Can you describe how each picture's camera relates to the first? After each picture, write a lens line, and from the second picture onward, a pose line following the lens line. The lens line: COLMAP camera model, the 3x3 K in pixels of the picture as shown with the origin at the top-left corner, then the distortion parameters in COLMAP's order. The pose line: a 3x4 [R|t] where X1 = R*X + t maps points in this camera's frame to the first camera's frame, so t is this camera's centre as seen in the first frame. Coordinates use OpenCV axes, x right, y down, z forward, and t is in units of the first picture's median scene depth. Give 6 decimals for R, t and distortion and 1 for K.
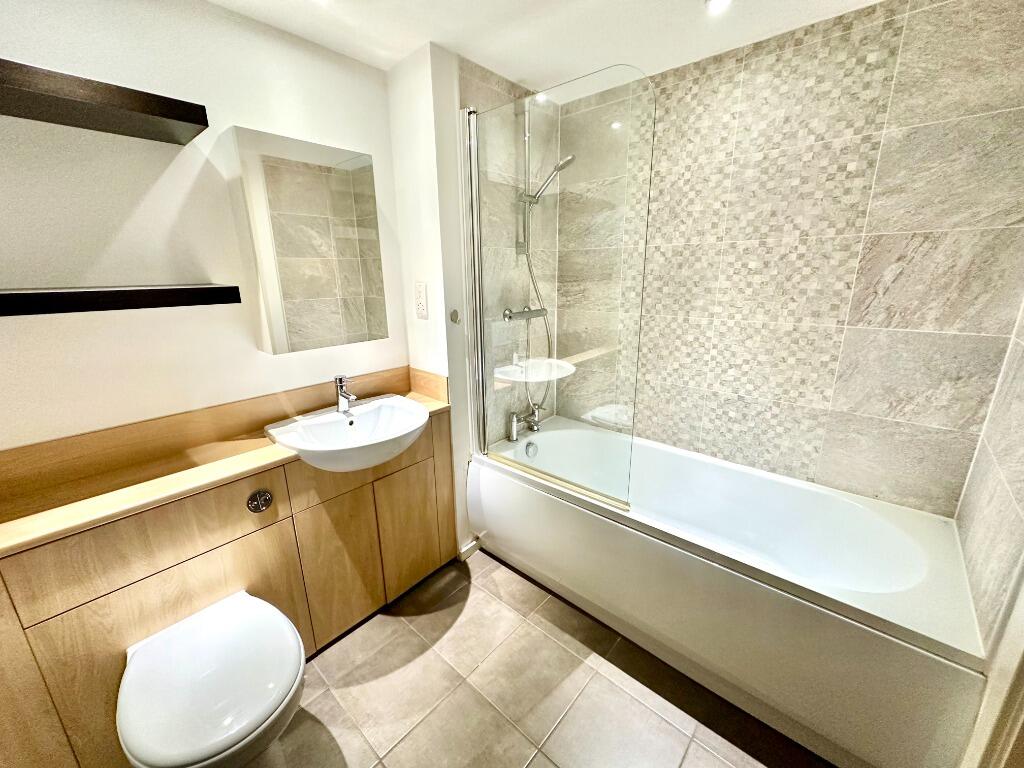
lens RADIAL K [[407.6, 0, 511.3], [0, 407.6, 383.1], [0, 0, 1]] dist [-0.000399, -0.000147]
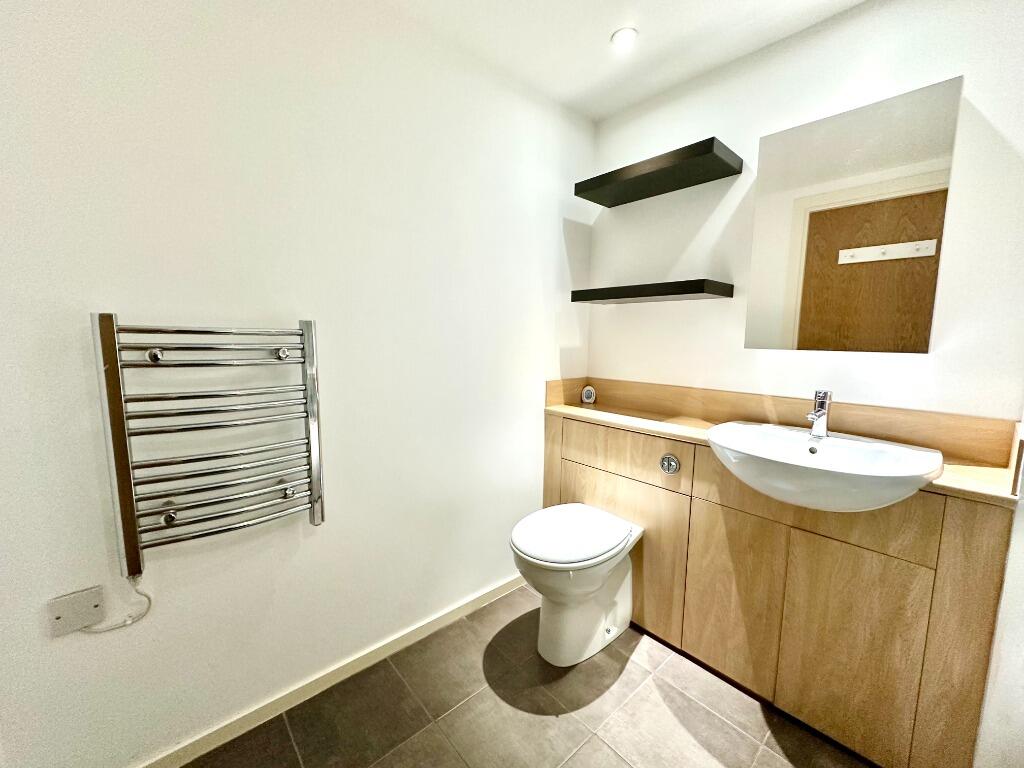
lens RADIAL K [[407.6, 0, 511.3], [0, 407.6, 383.1], [0, 0, 1]] dist [-0.000399, -0.000147]
pose [[-0.112399, 0.124970, -0.985773, 0.471707], [-0.279308, 0.948088, 0.152040, 0.020938], [0.953600, 0.292424, -0.071659, 0.521501]]
